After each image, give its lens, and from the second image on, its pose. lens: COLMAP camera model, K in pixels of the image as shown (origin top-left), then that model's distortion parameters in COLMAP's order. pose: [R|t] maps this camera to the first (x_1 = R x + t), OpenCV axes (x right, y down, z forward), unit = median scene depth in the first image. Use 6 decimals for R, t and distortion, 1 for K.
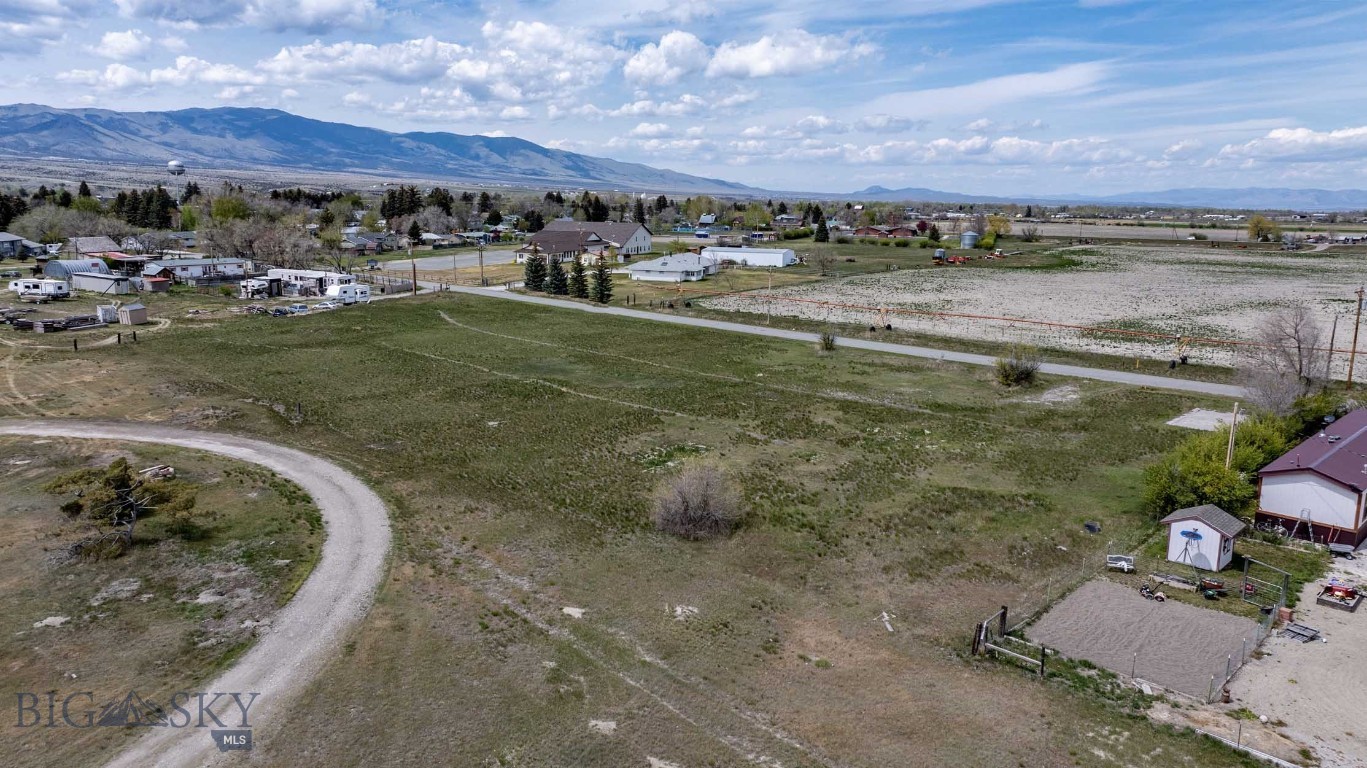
lens RADIAL K [[963.0, 0, 683.5], [0, 963.0, 384.0], [0, 0, 1]] dist [-0.046033, 0.066297]
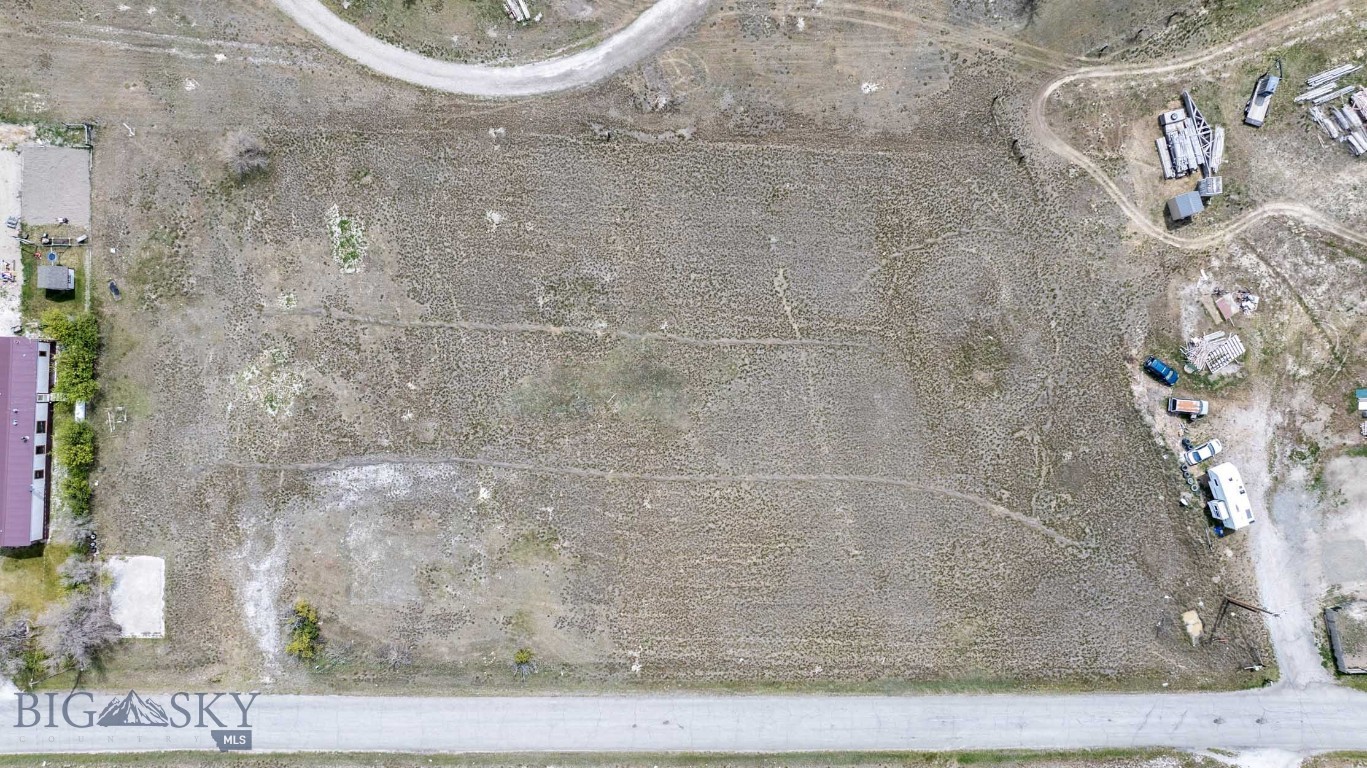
lens RADIAL K [[963.0, 0, 683.5], [0, 963.0, 384.0], [0, 0, 1]] dist [-0.046033, 0.066297]
pose [[-0.726039, 0.686813, -0.033974, -0.223695], [-0.158695, -0.119276, 0.980096, -1.793156], [0.669091, 0.716980, 0.195593, 1.327867]]
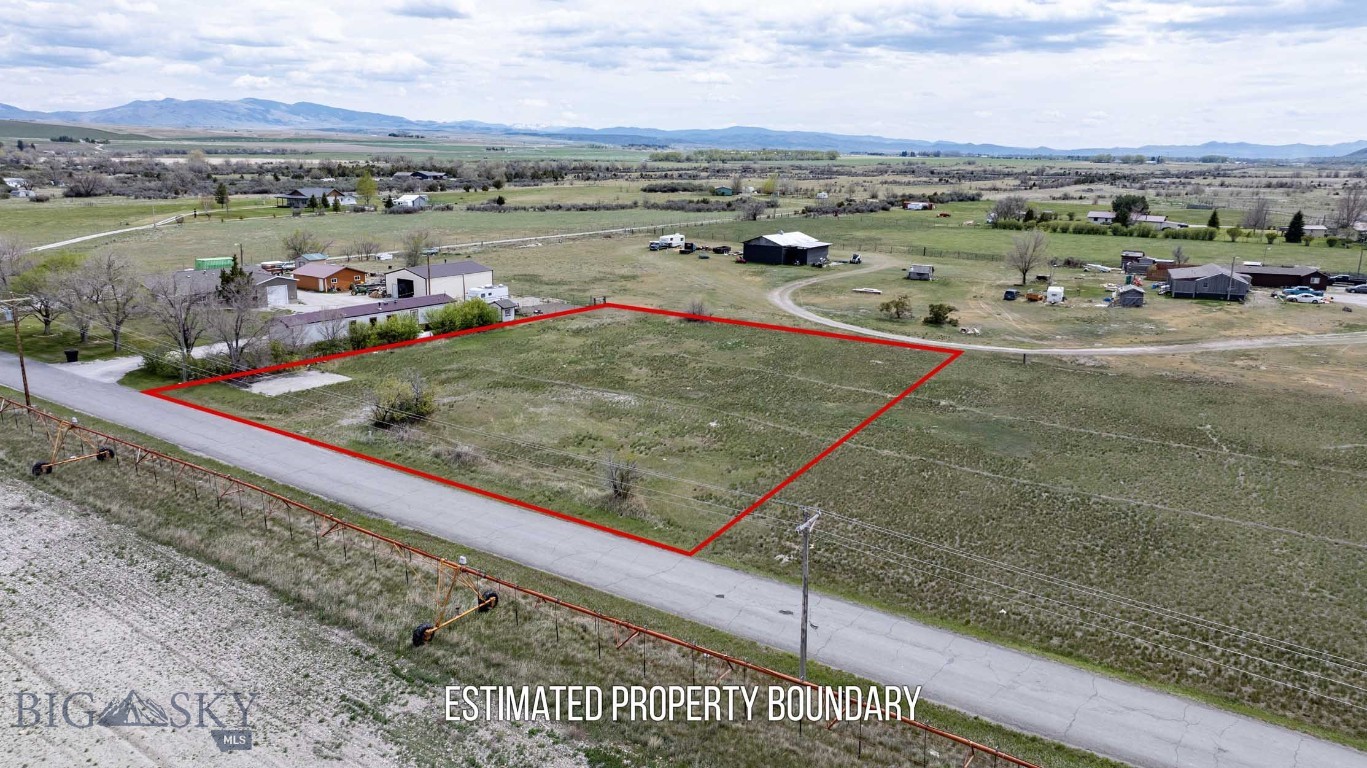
lens RADIAL K [[954.5, 0, 683.5], [0, 954.5, 384.0], [0, 0, 1]] dist [-0.009518, 0.000268]
pose [[-0.986086, 0.009423, -0.165968, 0.378229], [-0.060214, 0.910348, 0.409439, -0.589119], [0.154947, 0.413735, -0.897115, 2.703534]]
